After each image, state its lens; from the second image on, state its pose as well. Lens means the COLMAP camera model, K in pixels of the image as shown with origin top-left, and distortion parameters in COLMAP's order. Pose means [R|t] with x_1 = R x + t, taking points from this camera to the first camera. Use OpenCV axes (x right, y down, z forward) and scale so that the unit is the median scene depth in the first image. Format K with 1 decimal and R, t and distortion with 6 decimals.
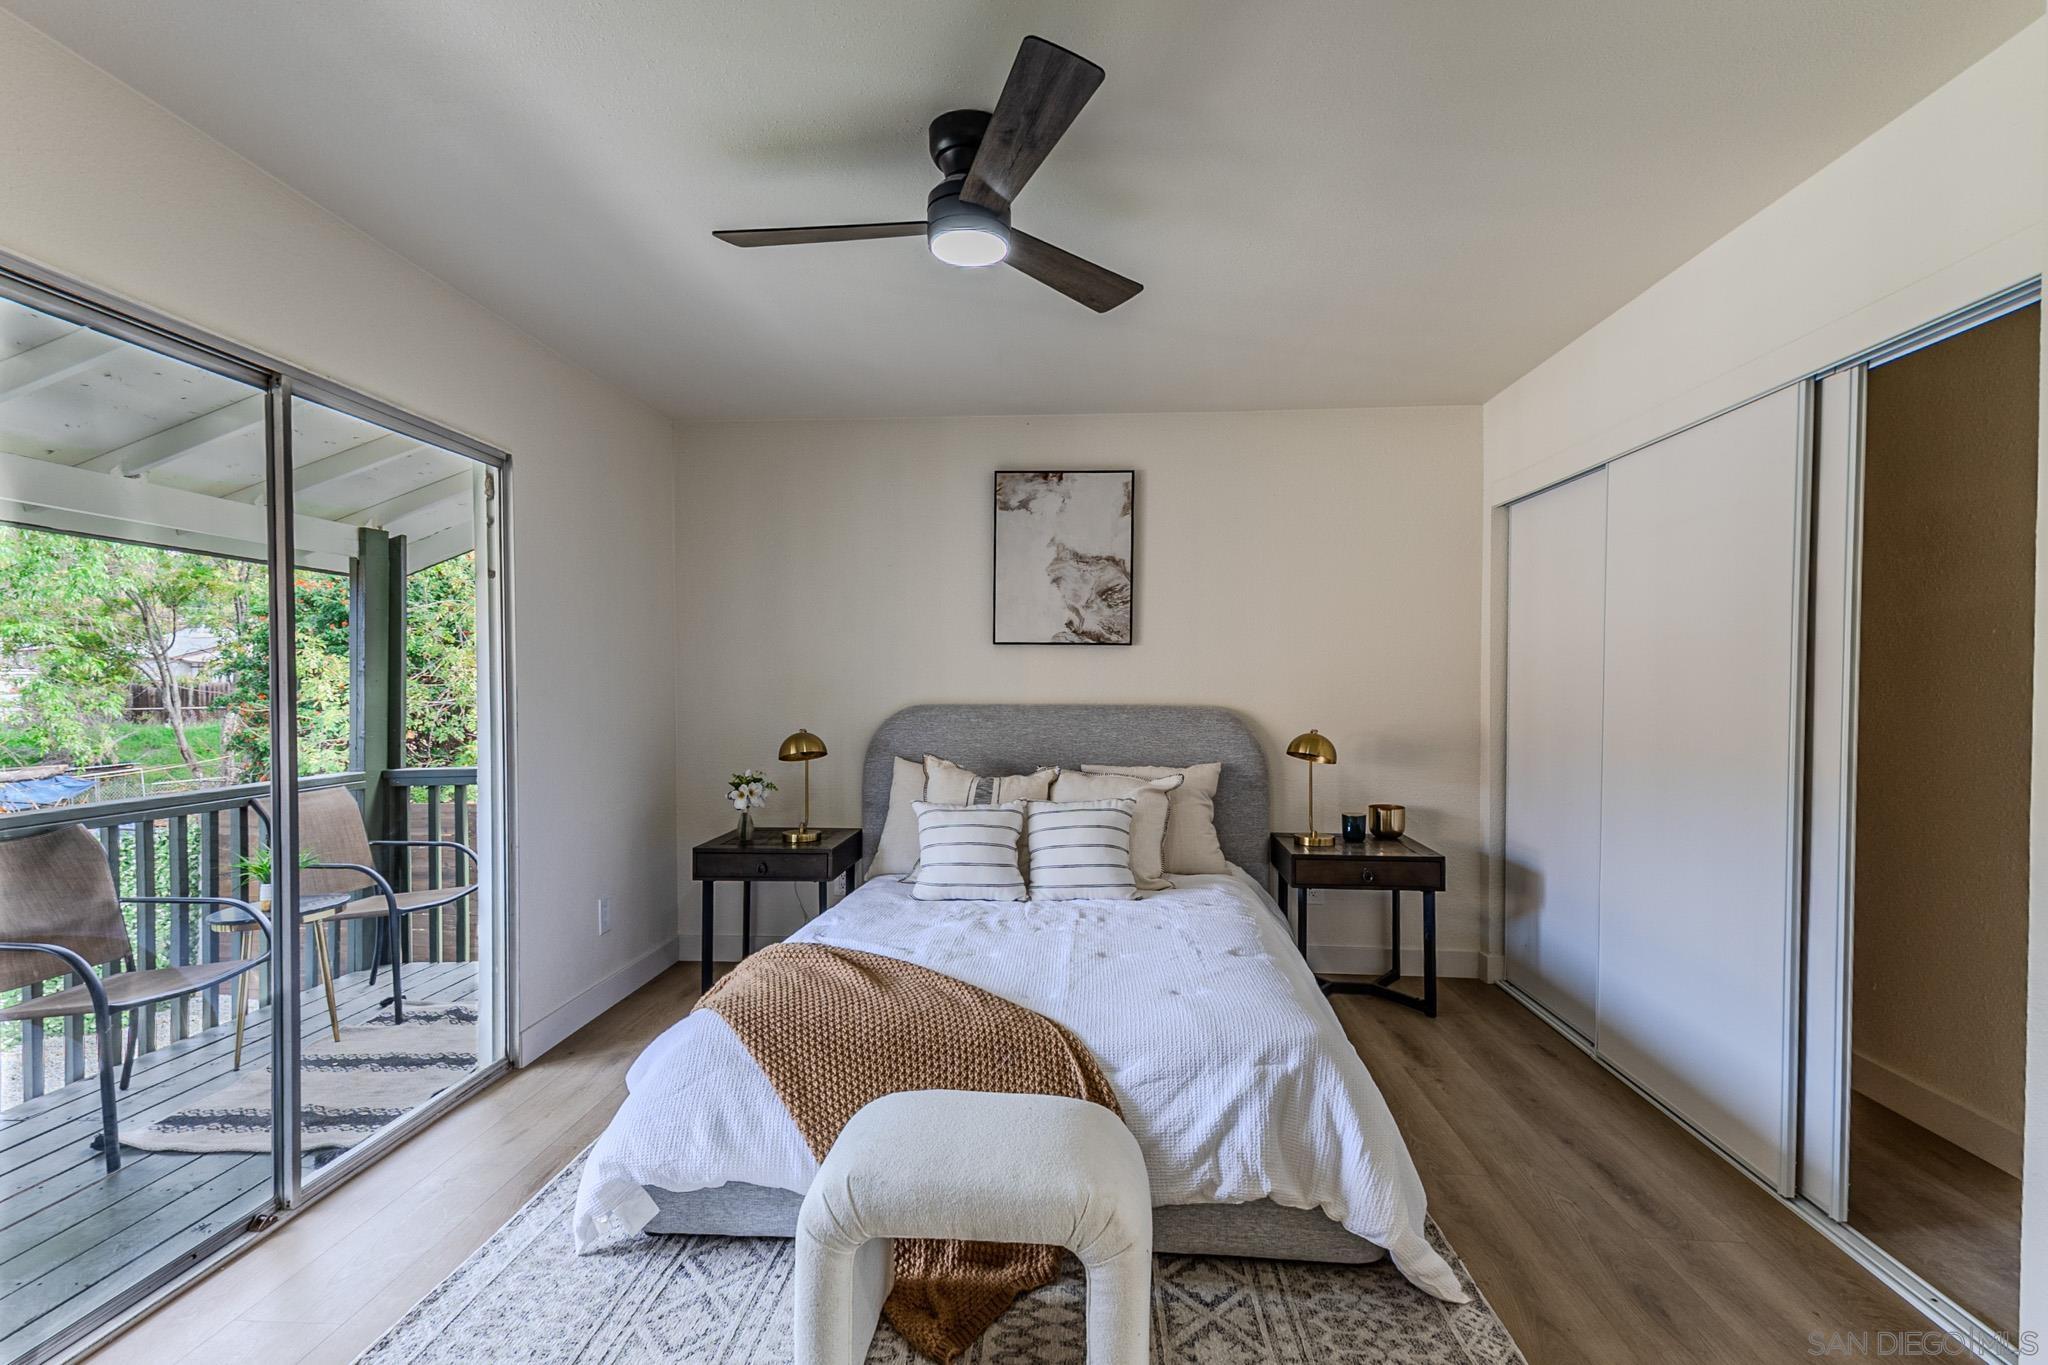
lens RADIAL K [[929.9, 0, 1018.7], [0, 929.9, 690.4], [0, 0, 1]] dist [0.024135, -0.004949]
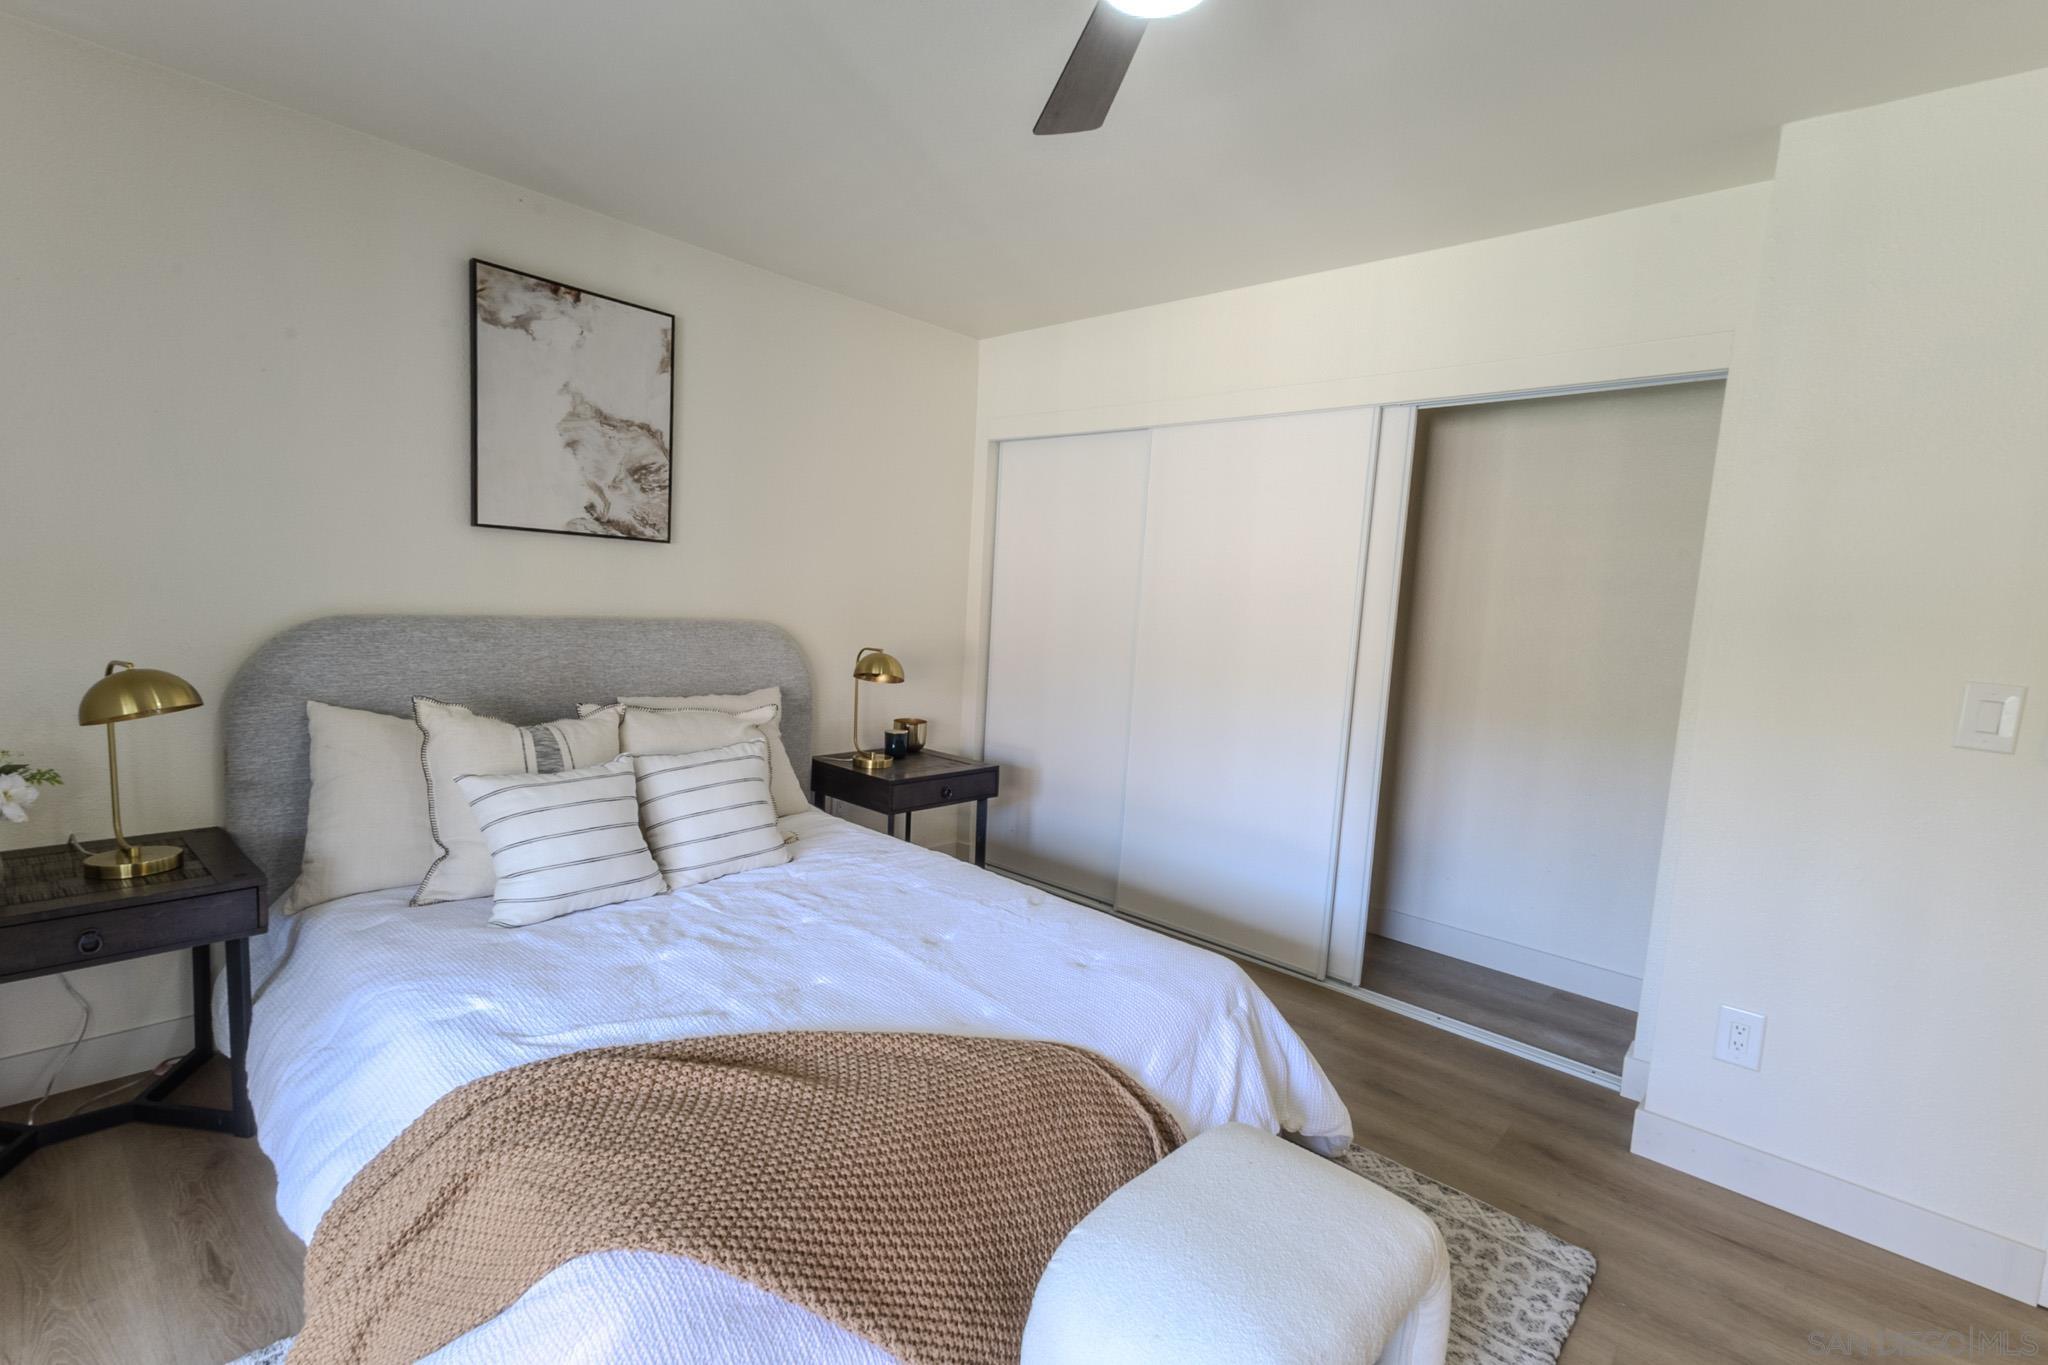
lens RADIAL K [[904.1, 0, 1024.0], [0, 904.1, 682.5], [0, 0, 1]] dist [0.032714, -0.000080]
pose [[0.650731, -0.042430, 0.758122, -0.282199], [-0.042953, 0.994782, 0.092544, -0.015655], [-0.758092, -0.092786, 0.645513, 0.266377]]
